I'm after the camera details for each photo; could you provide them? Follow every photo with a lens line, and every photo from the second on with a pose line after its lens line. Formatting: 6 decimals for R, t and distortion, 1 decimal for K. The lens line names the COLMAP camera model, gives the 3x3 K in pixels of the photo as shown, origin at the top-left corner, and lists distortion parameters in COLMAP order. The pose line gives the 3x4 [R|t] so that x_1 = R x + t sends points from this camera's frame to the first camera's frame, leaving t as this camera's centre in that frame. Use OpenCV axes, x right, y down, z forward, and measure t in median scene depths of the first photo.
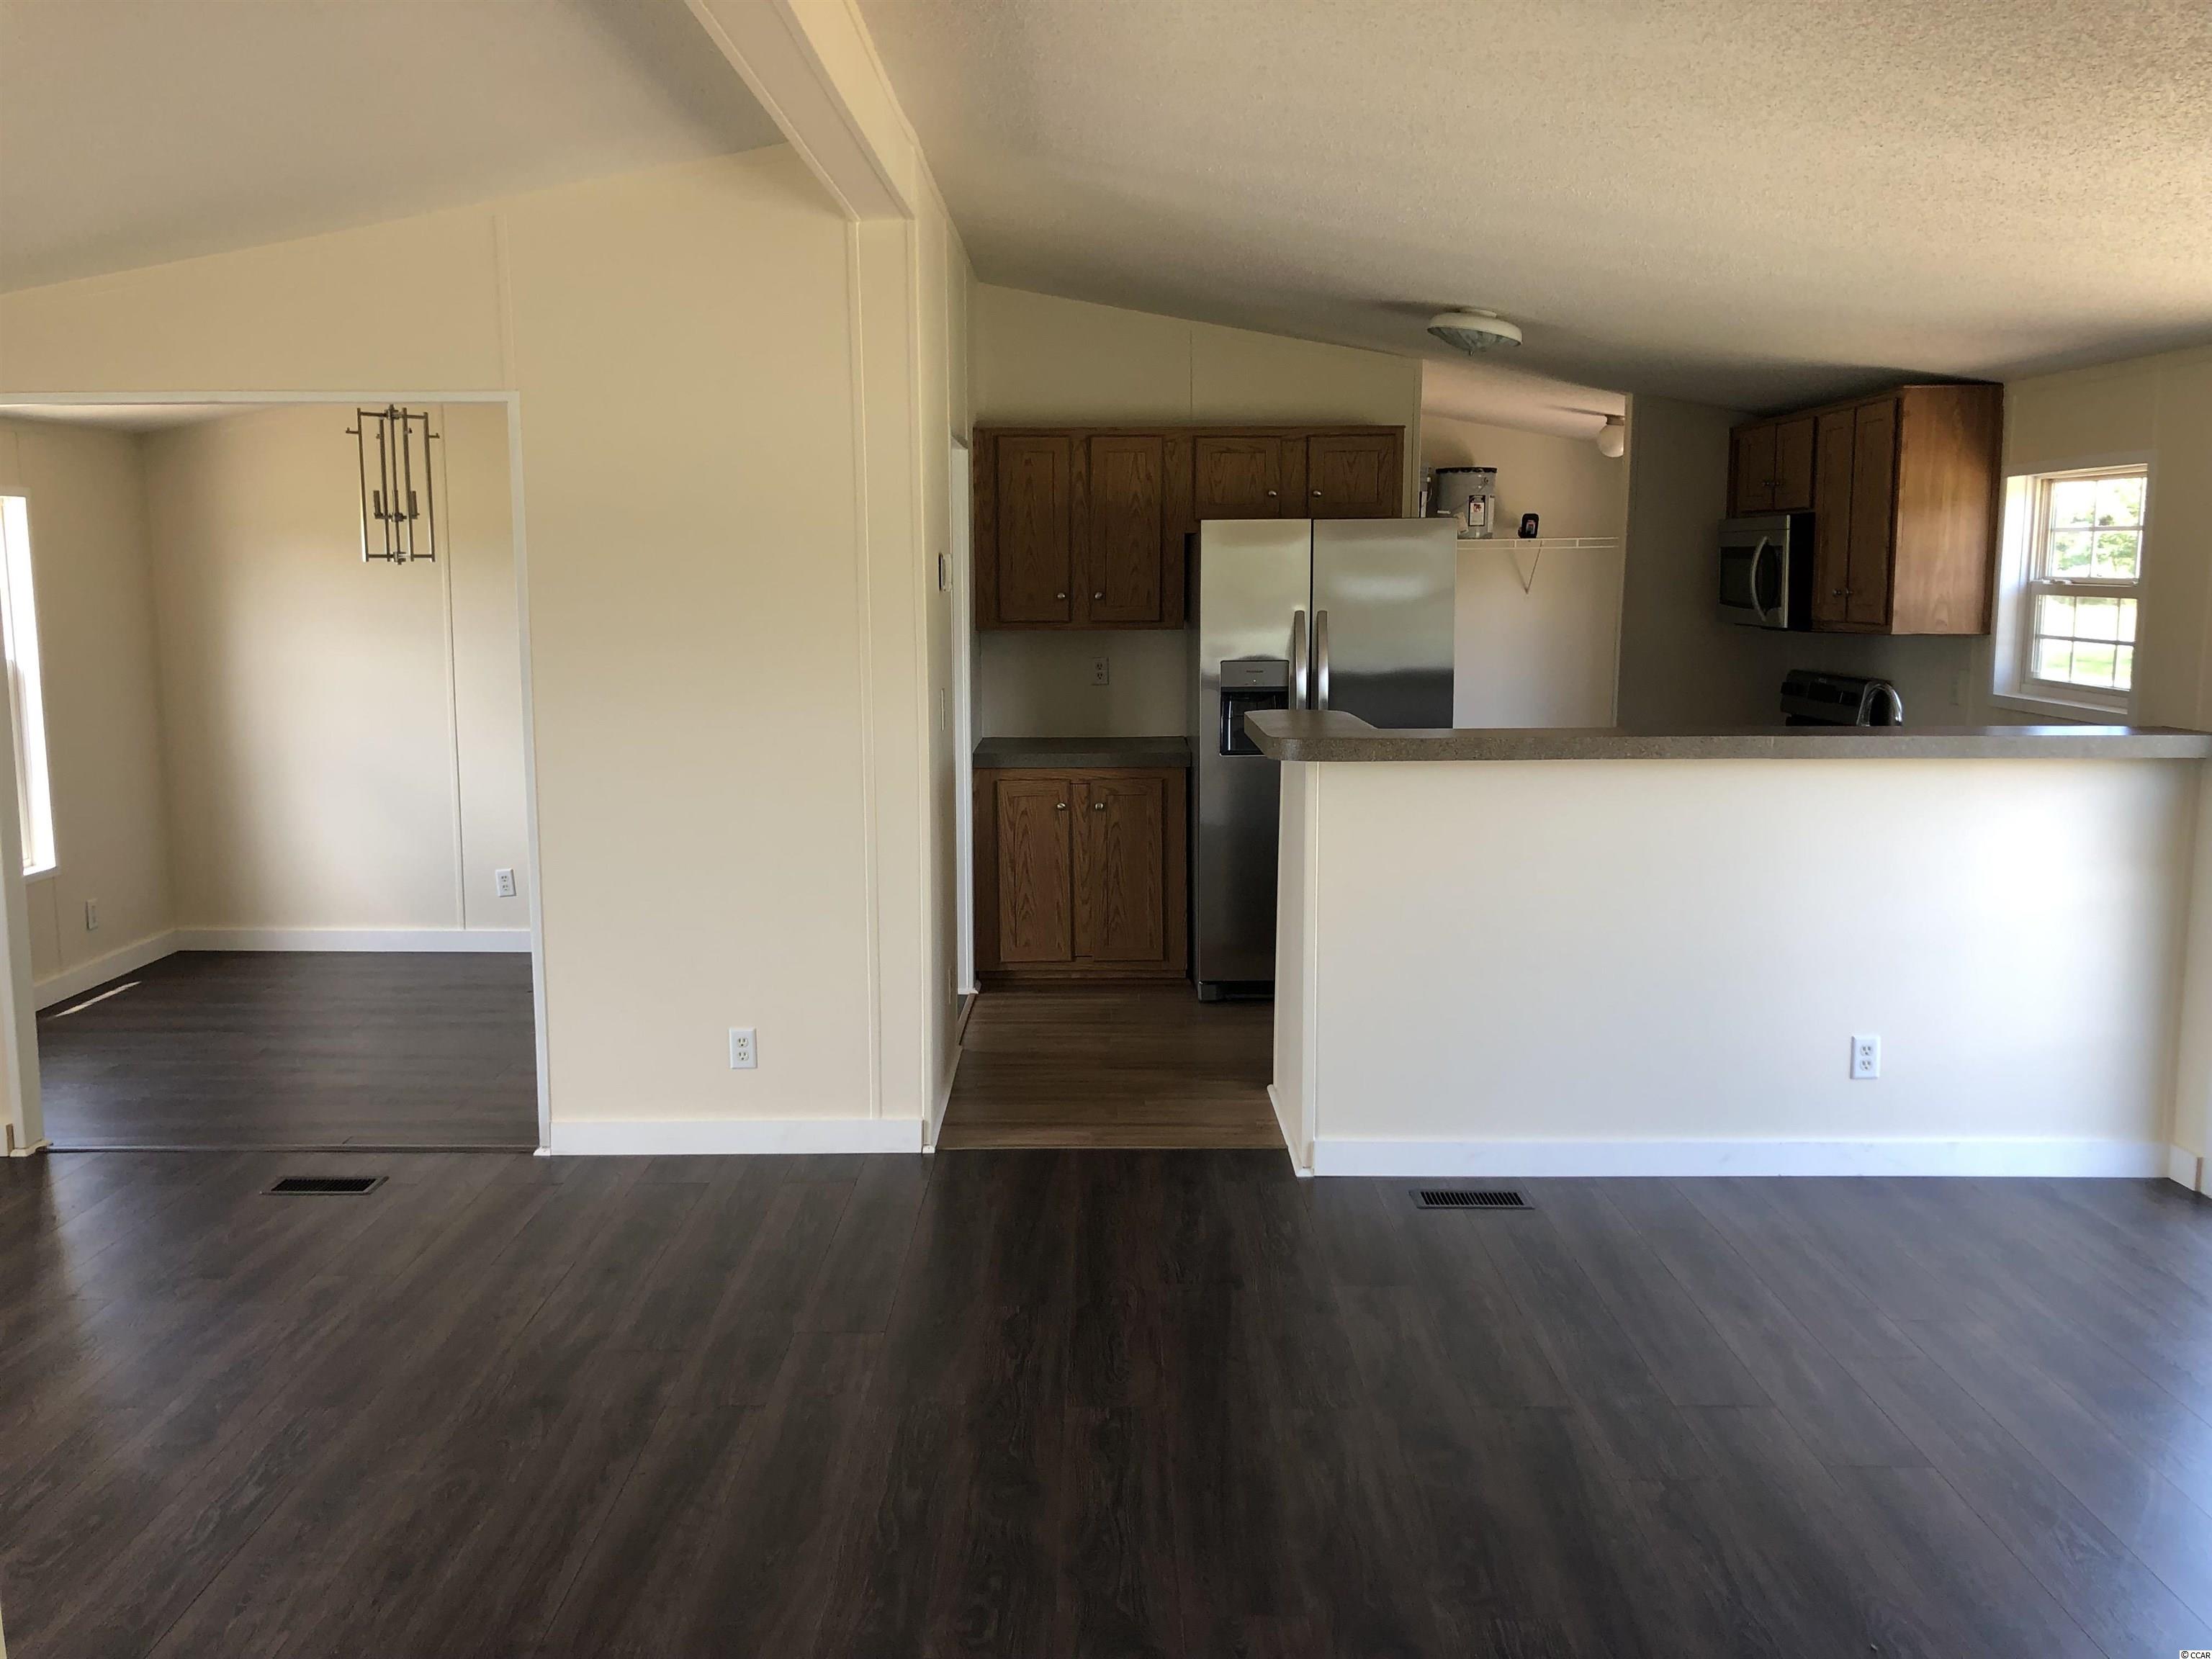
lens RADIAL K [[1838.8, 0, 1086.5], [0, 1838.8, 826.9], [0, 0, 1]] dist [0.031525, -0.059359]
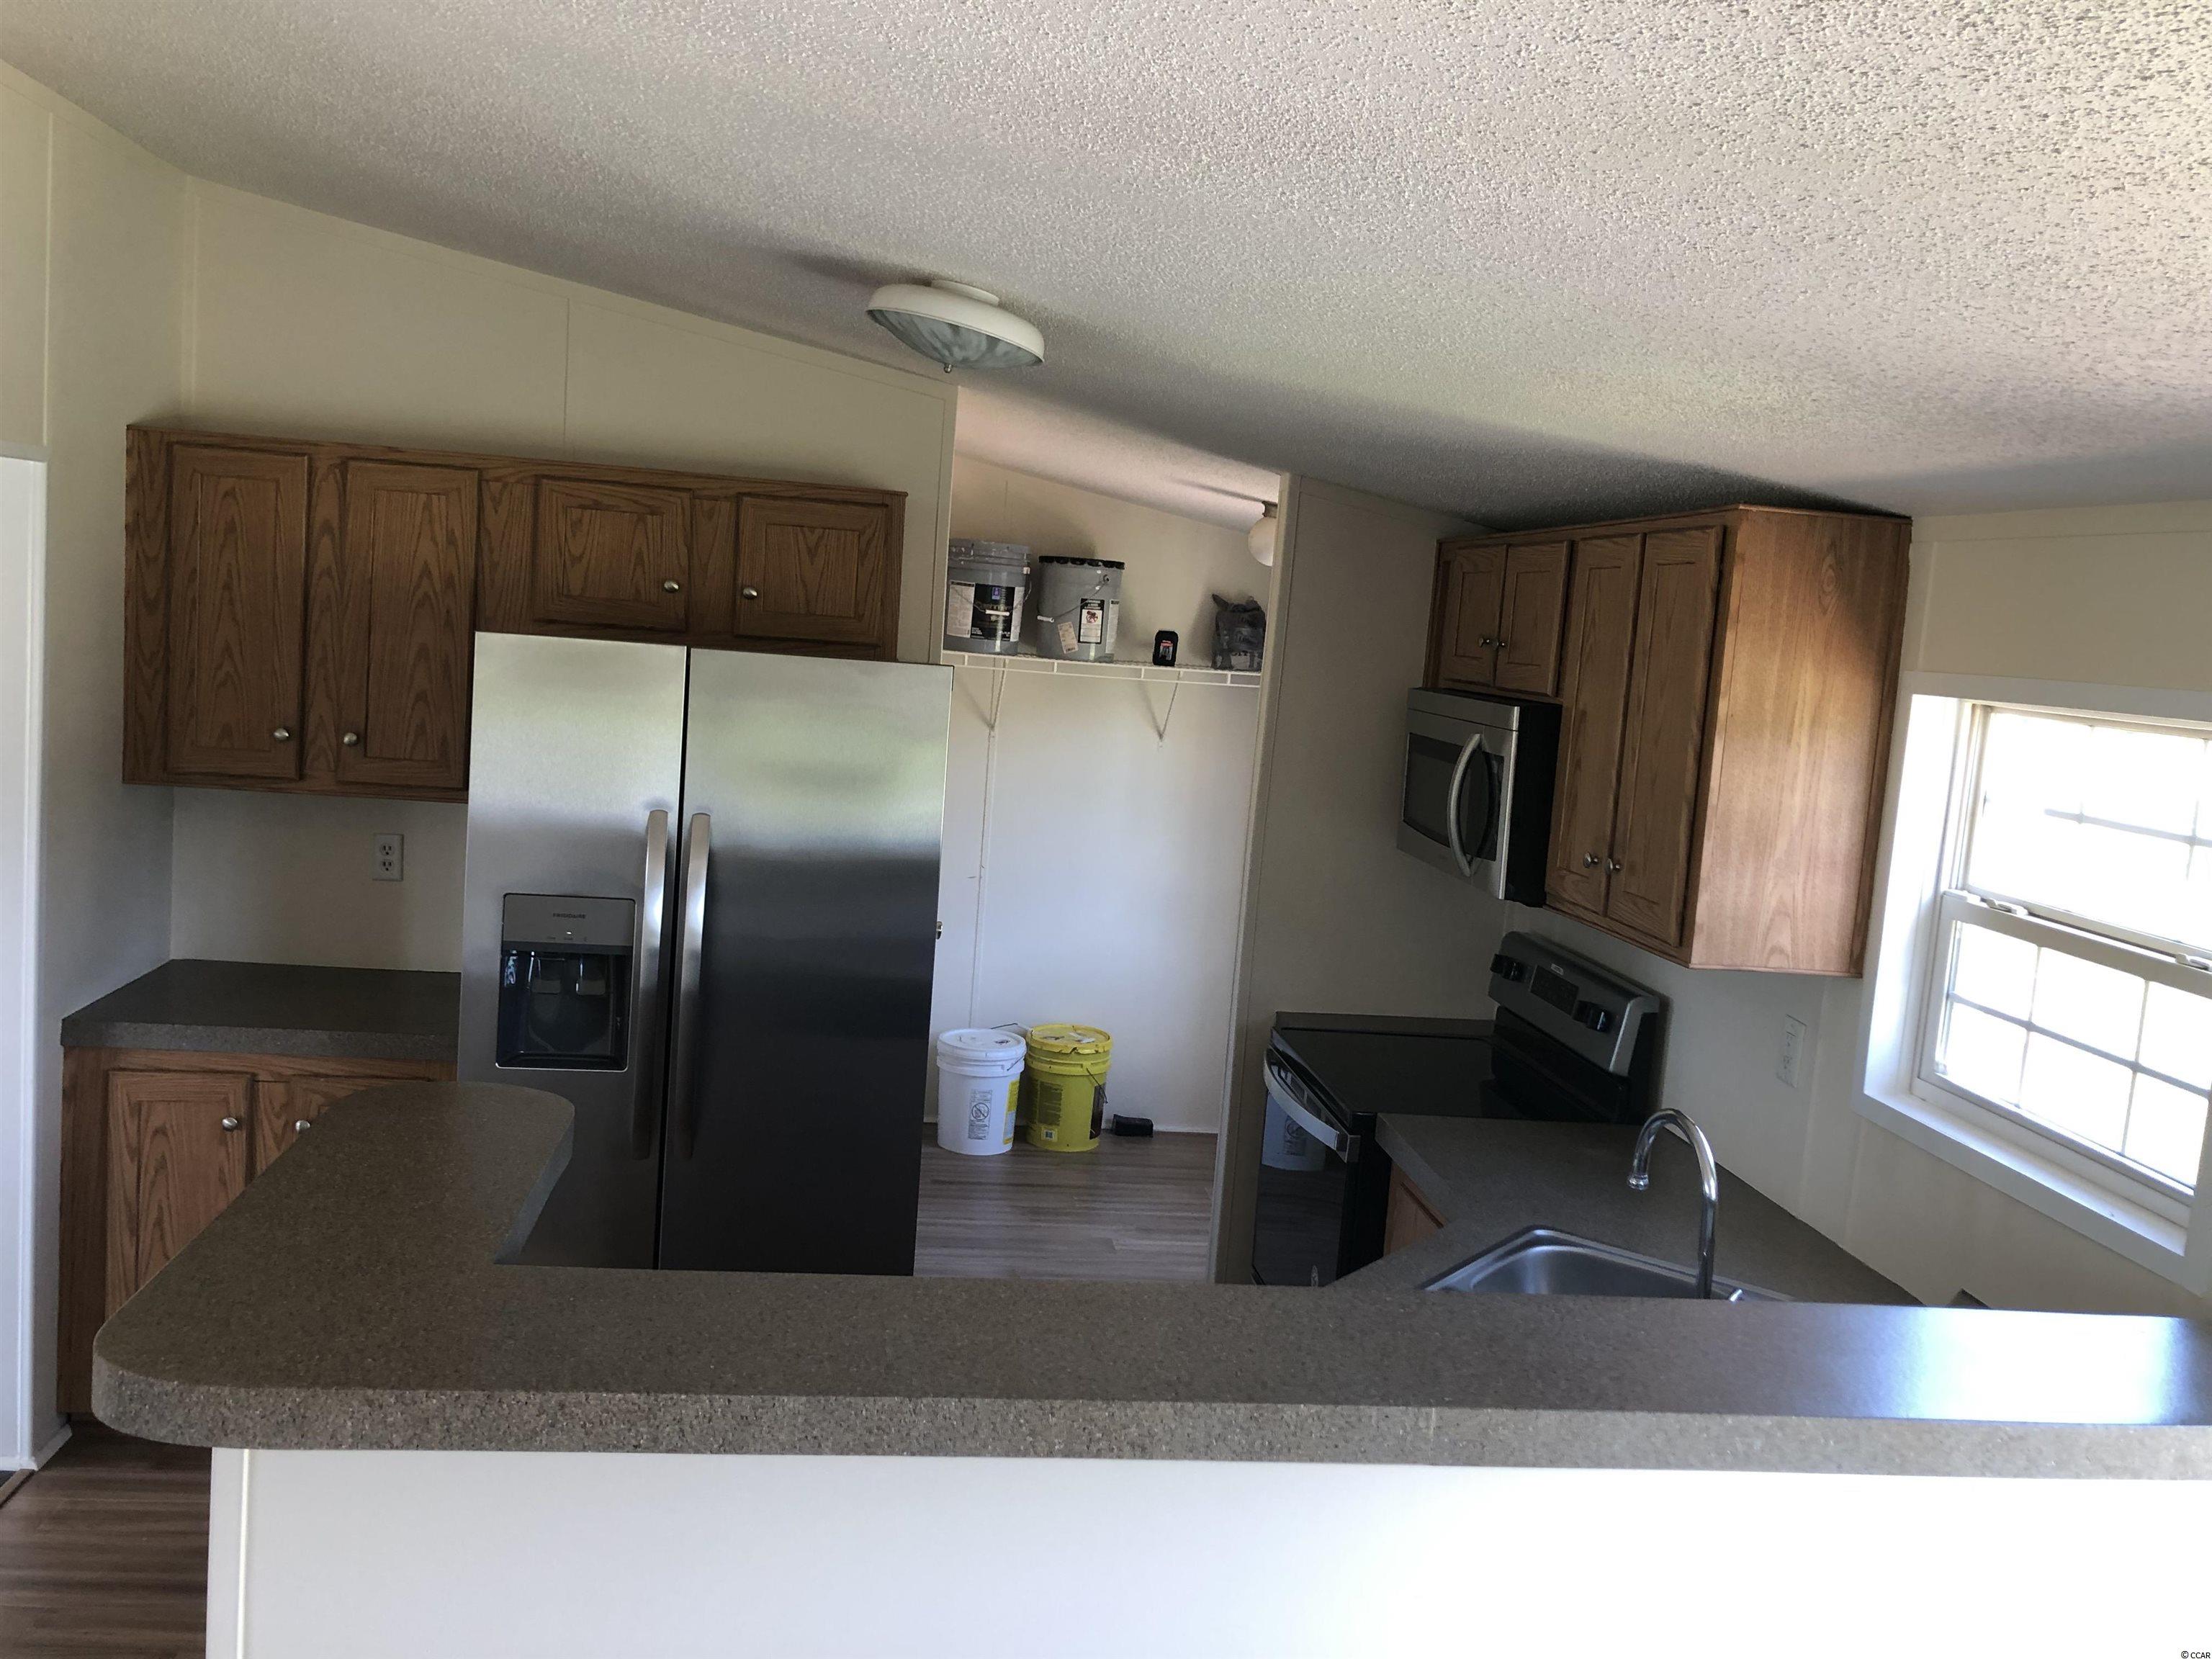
lens RADIAL K [[1838.8, 0, 1109.3], [0, 1838.8, 825.3], [0, 0, 1]] dist [0.031525, -0.059359]
pose [[0.987290, 0.062206, 0.146247, 0.164024], [-0.058971, 0.997912, -0.026359, -0.103735], [-0.147581, 0.017399, 0.988897, 0.427705]]
